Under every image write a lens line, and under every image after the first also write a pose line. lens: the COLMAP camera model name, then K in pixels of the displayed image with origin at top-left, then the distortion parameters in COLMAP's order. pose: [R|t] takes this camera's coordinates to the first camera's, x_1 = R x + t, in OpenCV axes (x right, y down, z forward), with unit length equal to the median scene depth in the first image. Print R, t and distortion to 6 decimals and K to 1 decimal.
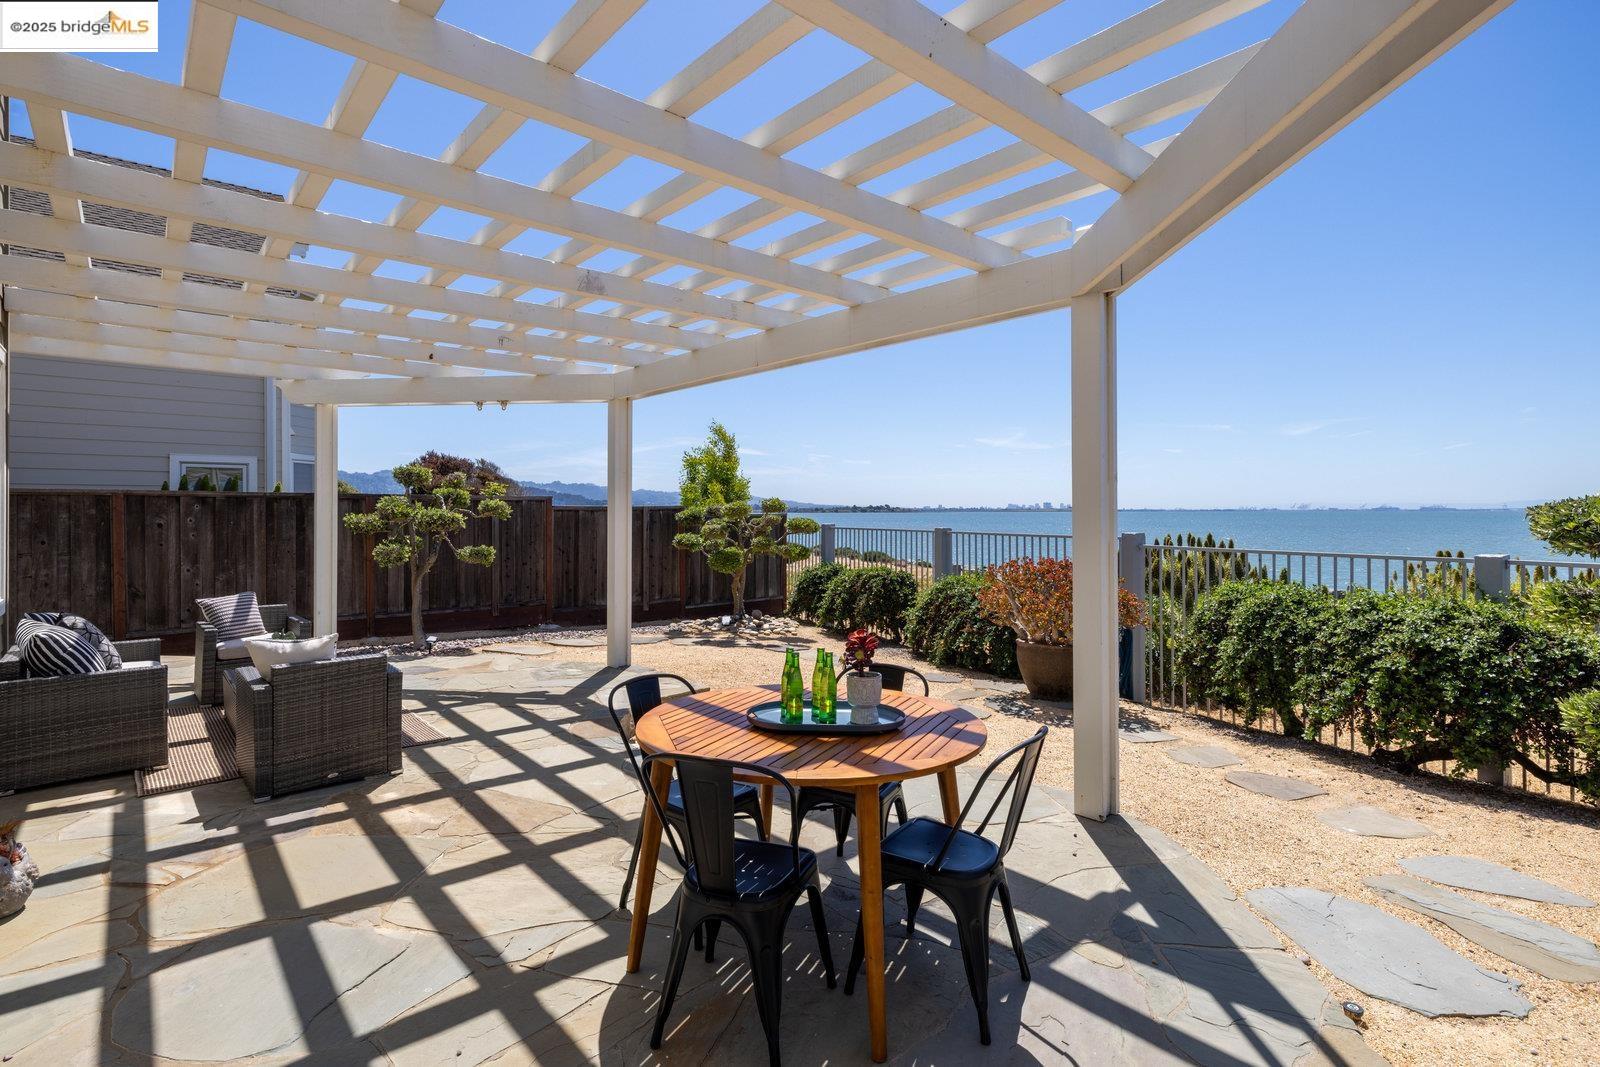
lens RADIAL K [[759.3, 0, 798.9], [0, 759.3, 511.9], [0, 0, 1]] dist [-0.001510, -0.000130]
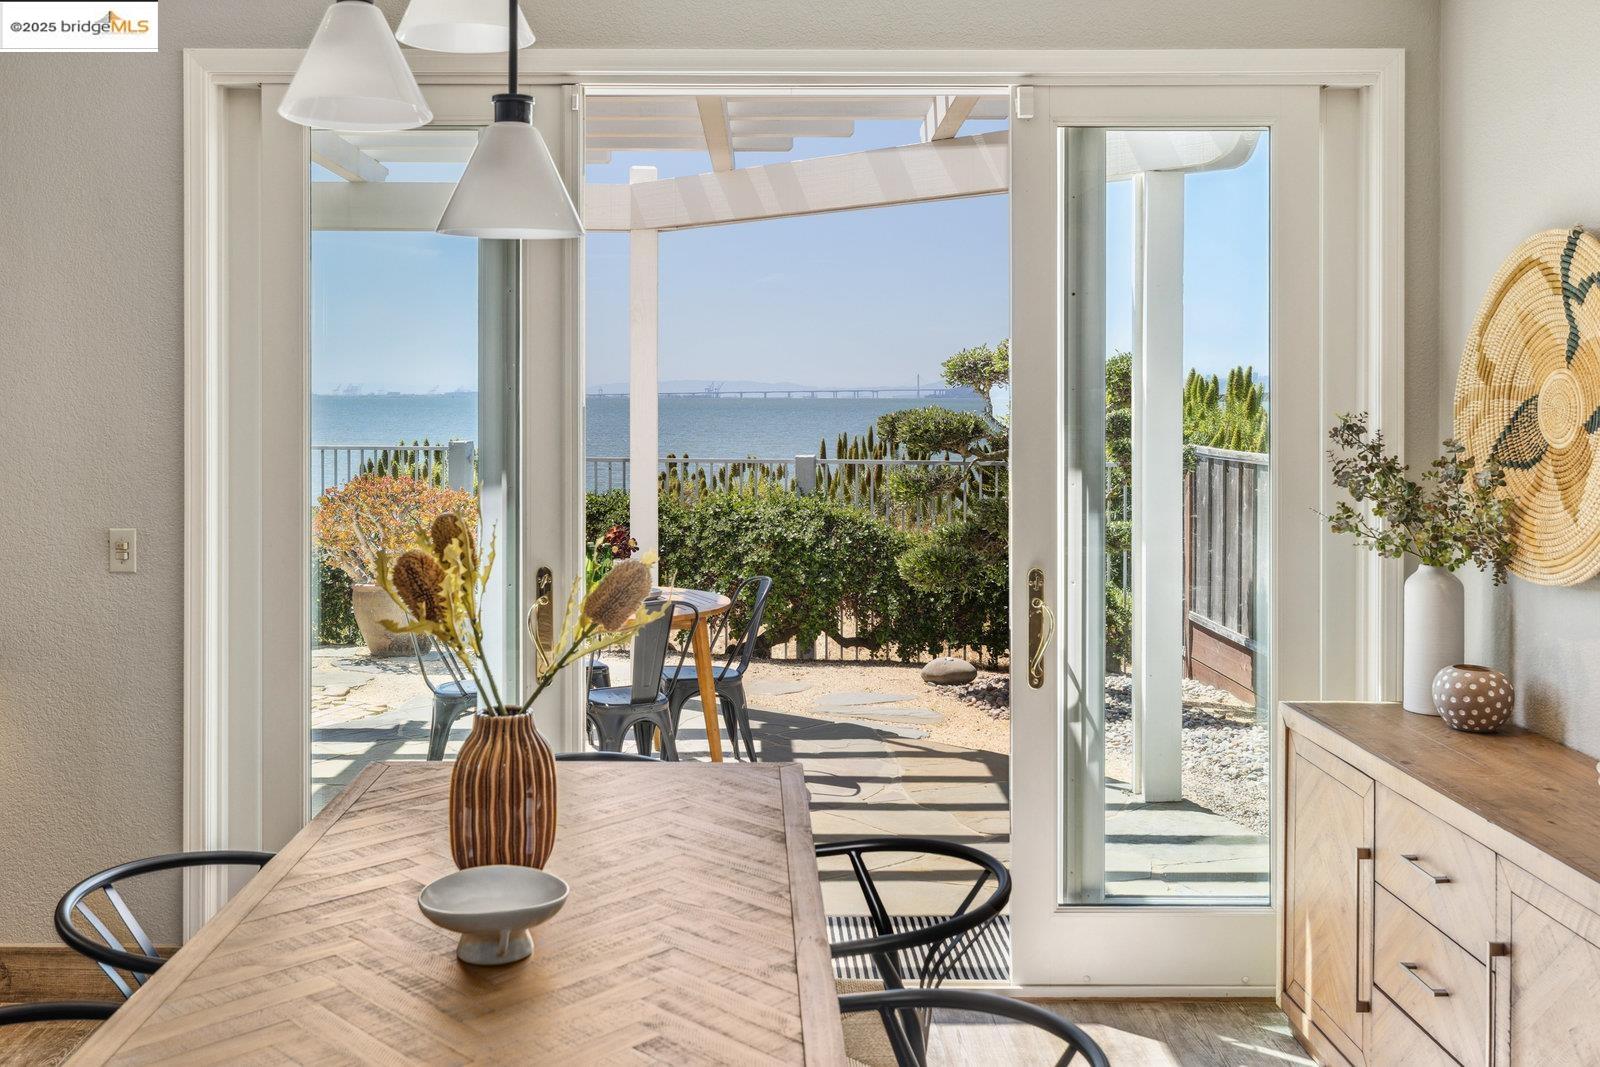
lens RADIAL K [[1469.4, 0, 741.1], [0, 1469.4, 439.7], [0, 0, 1]] dist [0.000740, 0.000440]
pose [[0.664986, -0.020111, 0.746585, -0.775495], [-0.000218, 0.999632, 0.027121, -0.024558], [-0.746856, -0.018198, 0.664737, -0.365999]]
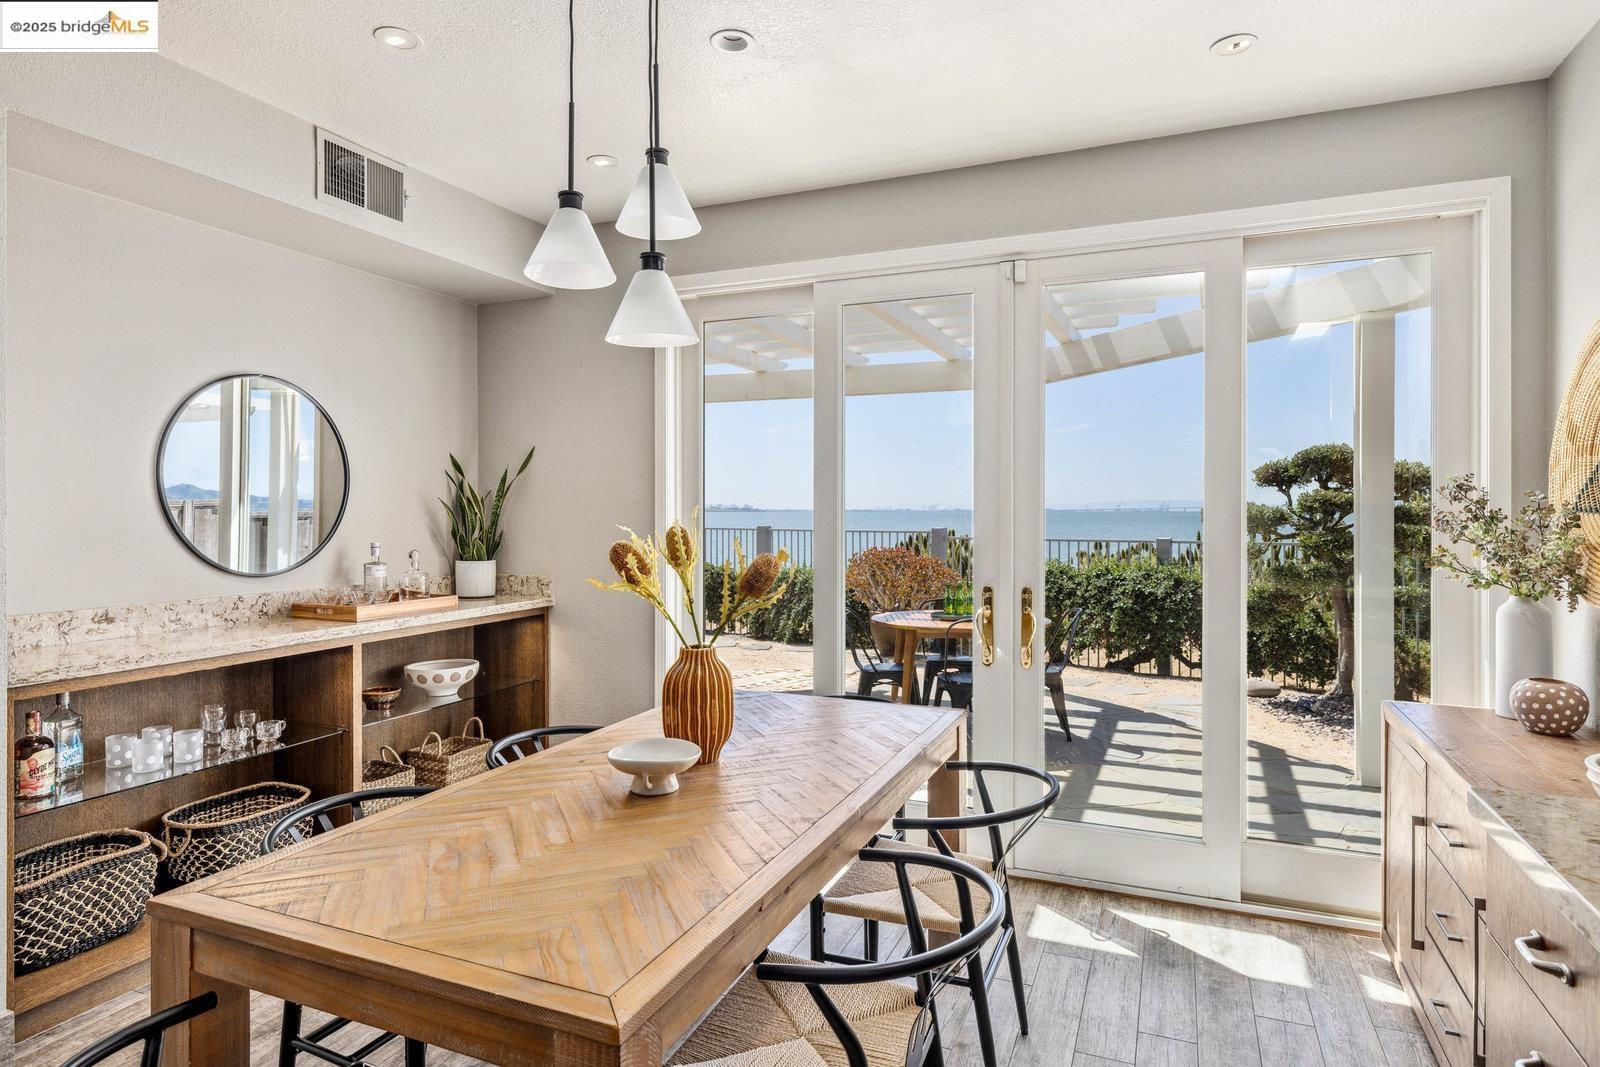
lens RADIAL K [[891.5, 0, 800.0], [0, 891.5, 533.5], [0, 0, 1]] dist [0.001890, 0.000332]
pose [[0.904534, -0.011709, 0.426240, -0.648145], [0.001976, 0.999727, 0.023270, 0.001529], [-0.426396, -0.020206, 0.904311, -0.426562]]
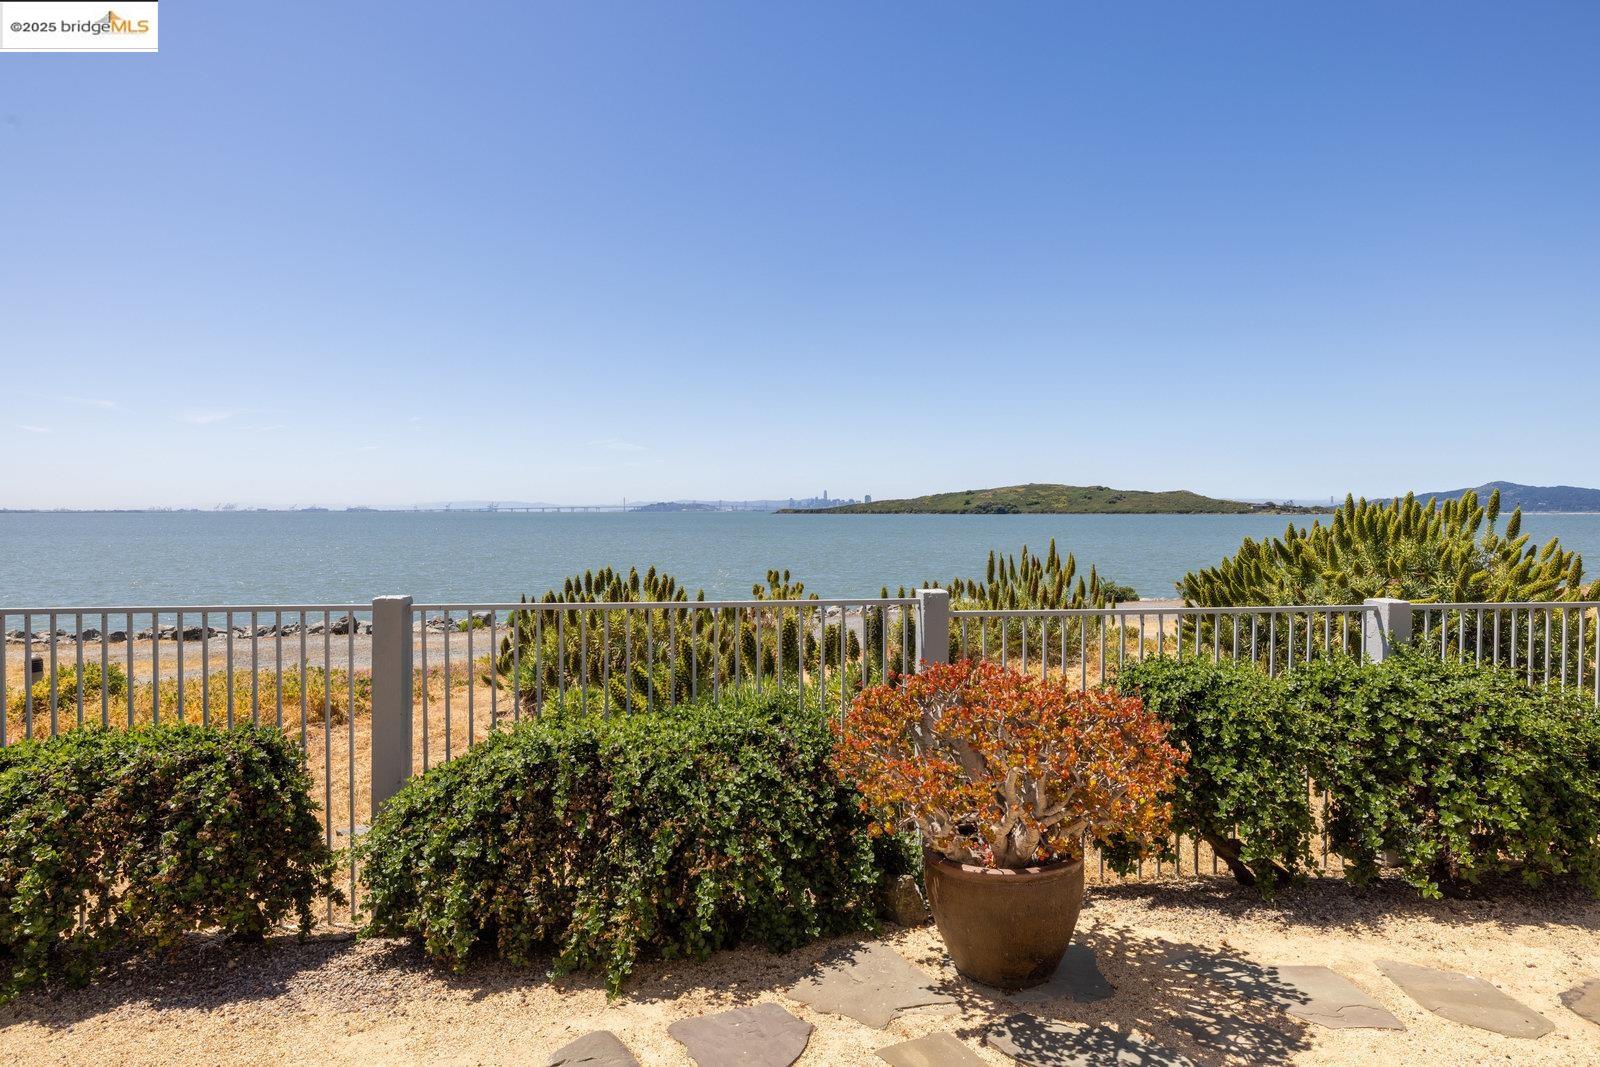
lens RADIAL K [[891.5, 0, 800.0], [0, 891.5, 533.5], [0, 0, 1]] dist [0.001890, 0.000332]
pose [[0.397690, -0.021480, 0.917268, -0.292223], [0.000814, 0.999734, 0.023059, -0.043498], [-0.917519, -0.008423, 0.397602, 1.239428]]
